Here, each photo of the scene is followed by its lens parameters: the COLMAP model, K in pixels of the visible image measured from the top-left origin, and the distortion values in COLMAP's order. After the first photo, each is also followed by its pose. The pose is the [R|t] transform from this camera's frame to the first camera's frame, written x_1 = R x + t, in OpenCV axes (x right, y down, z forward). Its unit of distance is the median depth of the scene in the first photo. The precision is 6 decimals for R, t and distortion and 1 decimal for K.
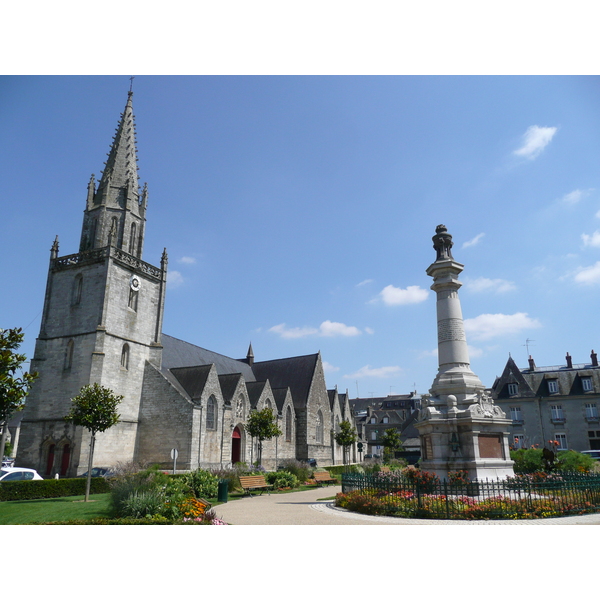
lens RADIAL K [[504.4, 0, 300.0], [0, 504.4, 300.0], [0, 0, 1]] dist [-0.003574, 0.000413]
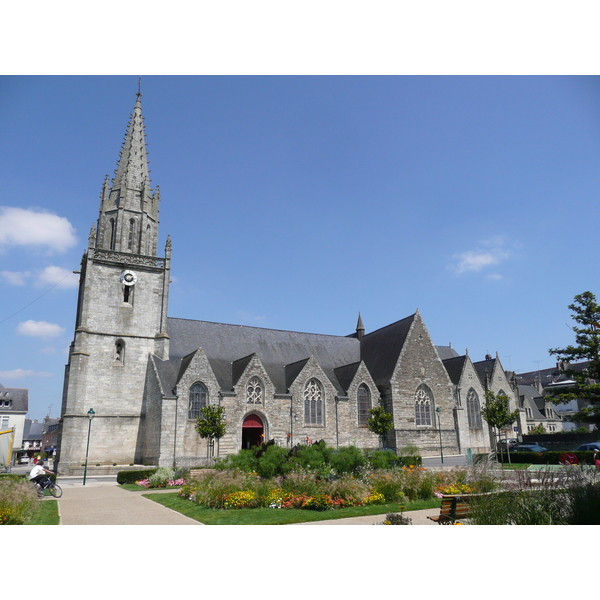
lens RADIAL K [[504.4, 0, 300.0], [0, 504.4, 300.0], [0, 0, 1]] dist [-0.003574, 0.000413]
pose [[0.793050, -0.182030, -0.581323, 0.515381], [0.201369, 0.978998, -0.031845, 0.109406], [0.574911, -0.091806, 0.813049, 0.383485]]
